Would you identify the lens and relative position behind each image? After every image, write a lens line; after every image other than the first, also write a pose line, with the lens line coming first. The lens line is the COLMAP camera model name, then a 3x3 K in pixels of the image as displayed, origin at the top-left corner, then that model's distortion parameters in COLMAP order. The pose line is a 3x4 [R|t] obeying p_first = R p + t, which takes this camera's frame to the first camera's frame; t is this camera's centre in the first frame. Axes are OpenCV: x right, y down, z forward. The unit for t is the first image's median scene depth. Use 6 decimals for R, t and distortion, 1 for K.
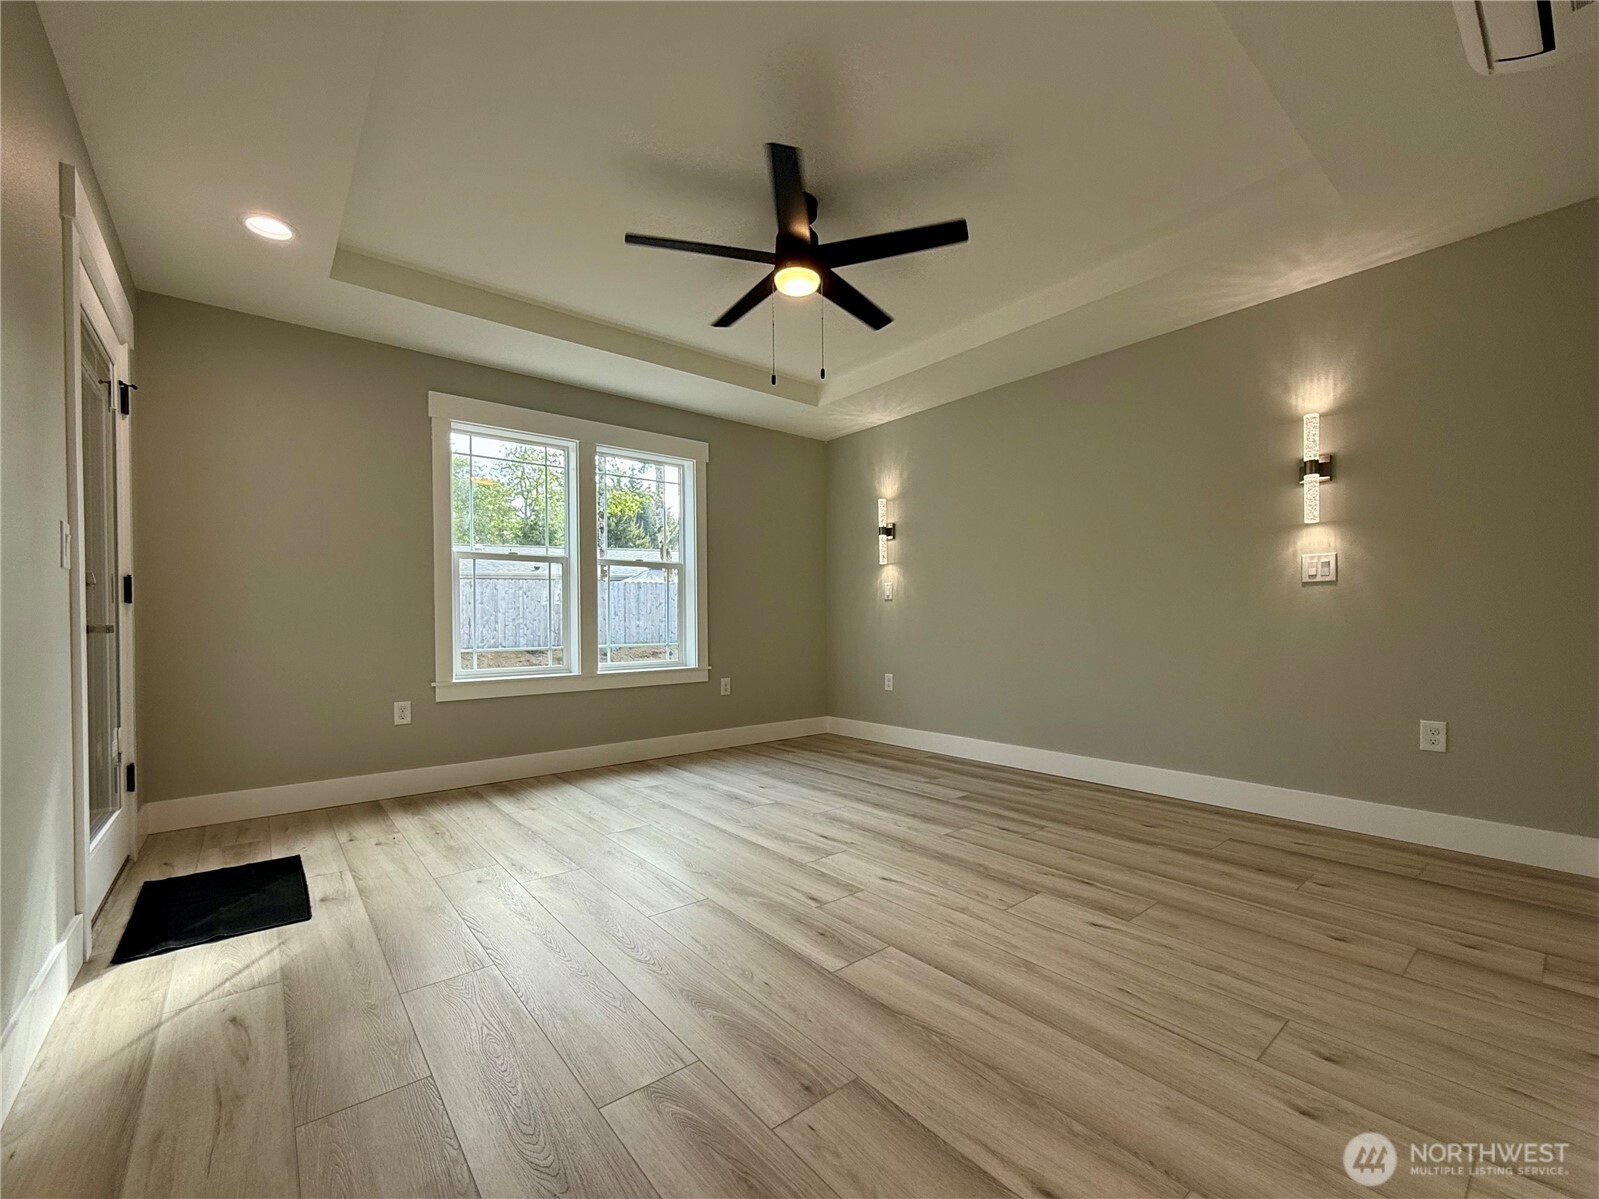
lens RADIAL K [[652.0, 0, 818.9], [0, 652.0, 634.6], [0, 0, 1]] dist [-0.001212, 0.000084]
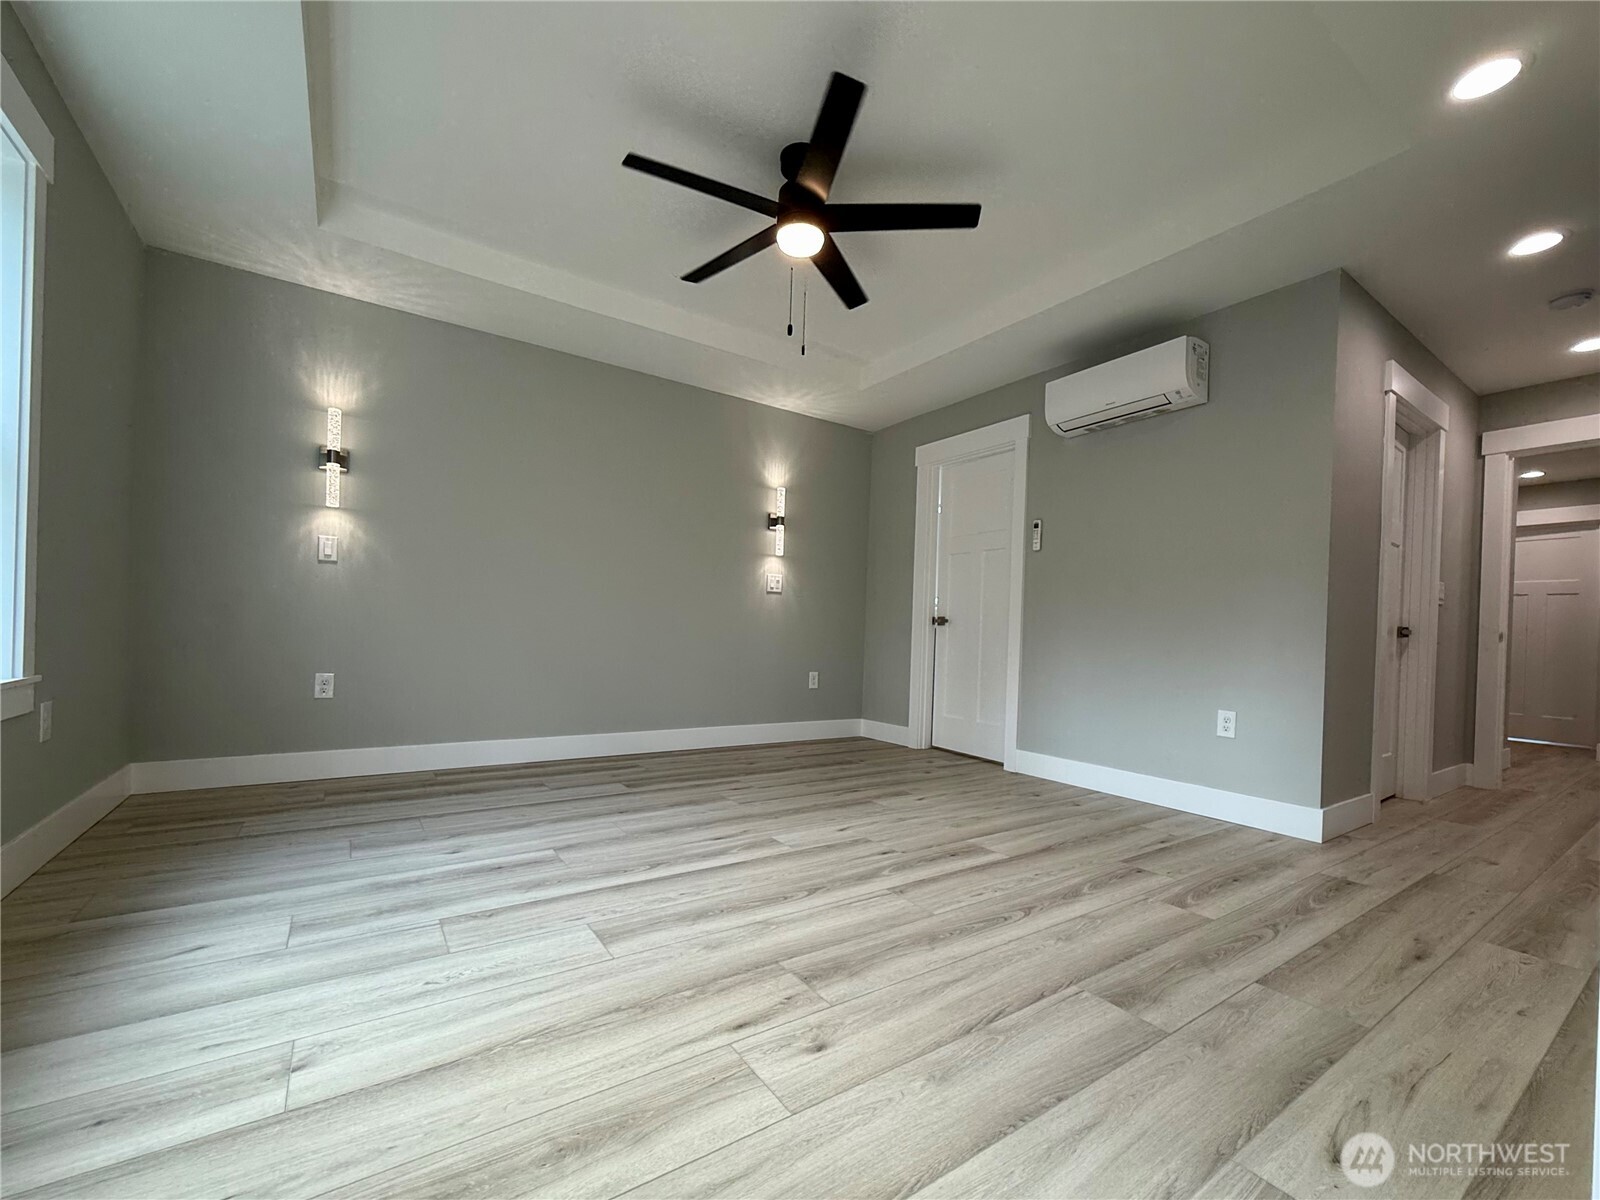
lens RADIAL K [[652.4, 0, 800.8], [0, 652.4, 632.7], [0, 0, 1]] dist [-0.001212, 0.000084]
pose [[0.120474, 0.008579, 0.992679, -0.752262], [-0.012739, 0.999894, -0.007095, 0.028183], [-0.992635, -0.011791, 0.120571, 0.677267]]
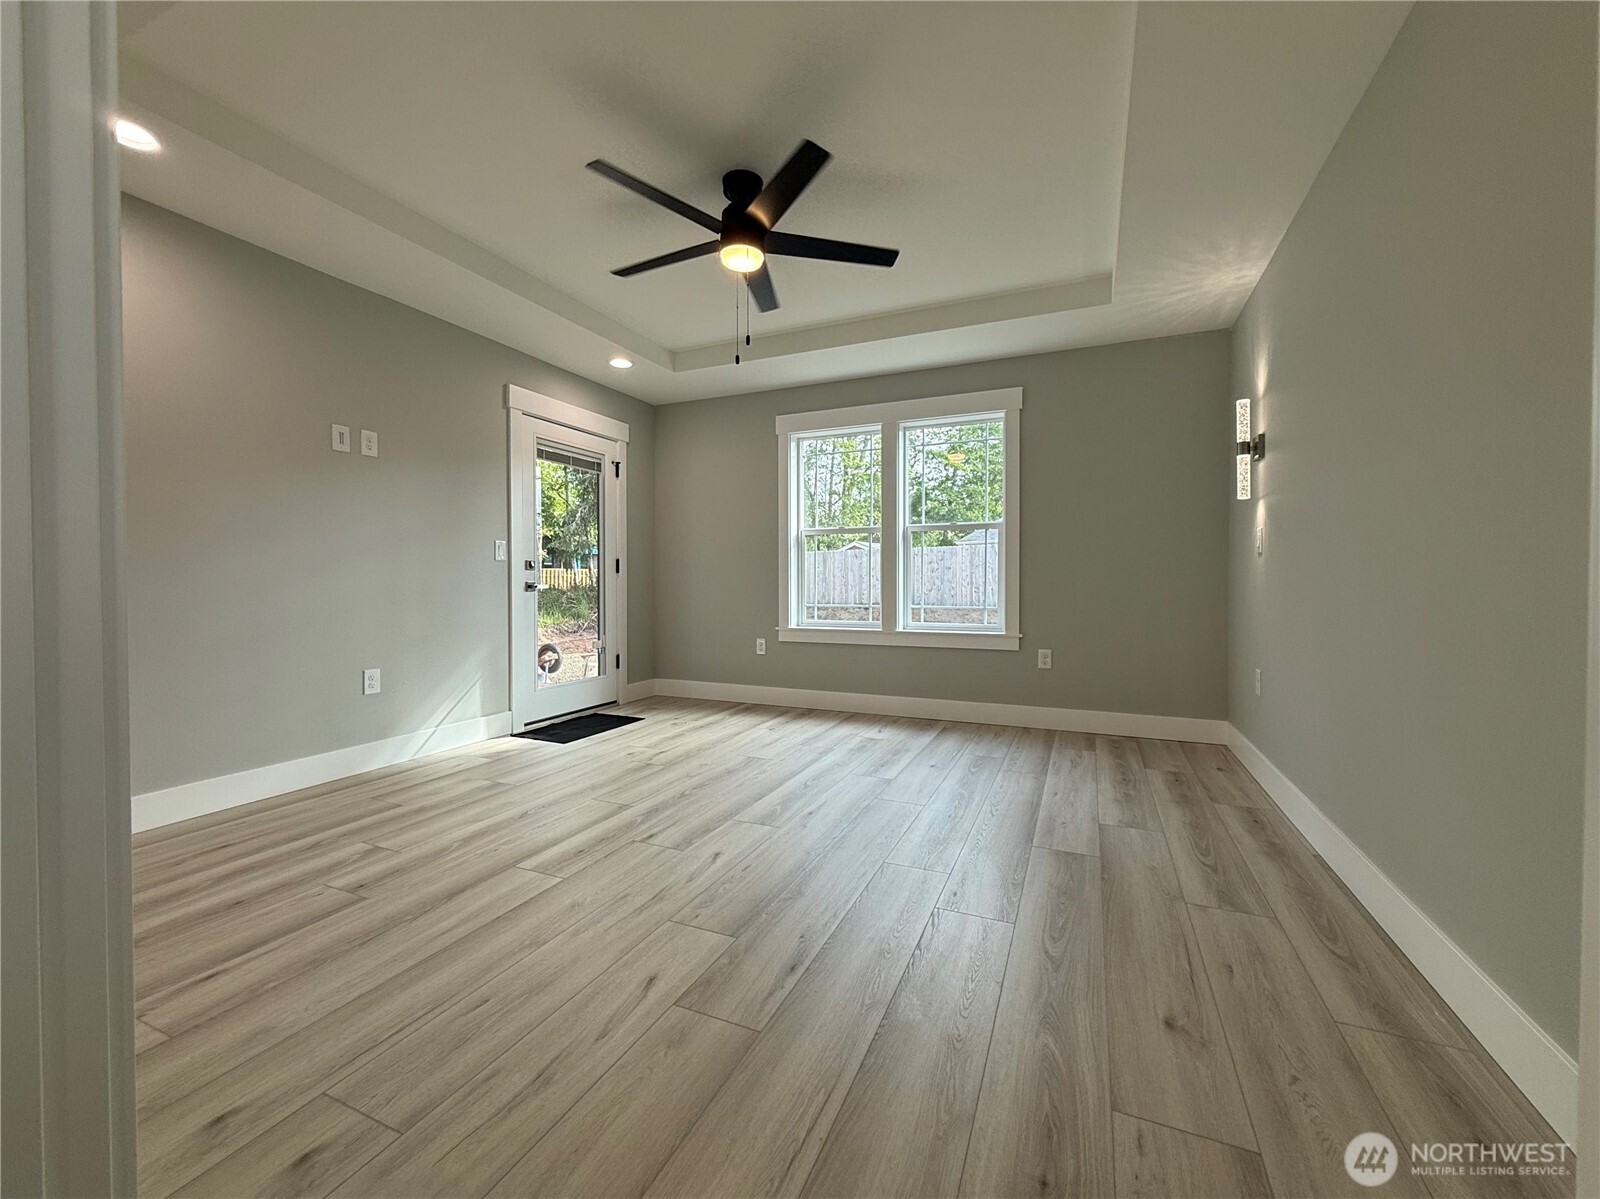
lens RADIAL K [[652.4, 0, 827.0], [0, 652.4, 593.6], [0, 0, 1]] dist [-0.001212, 0.000084]
pose [[0.451548, 0.023216, -0.891945, 0.742586], [-0.021510, 0.999654, 0.015130, -0.021844], [0.891987, 0.012354, 0.451892, 0.508629]]
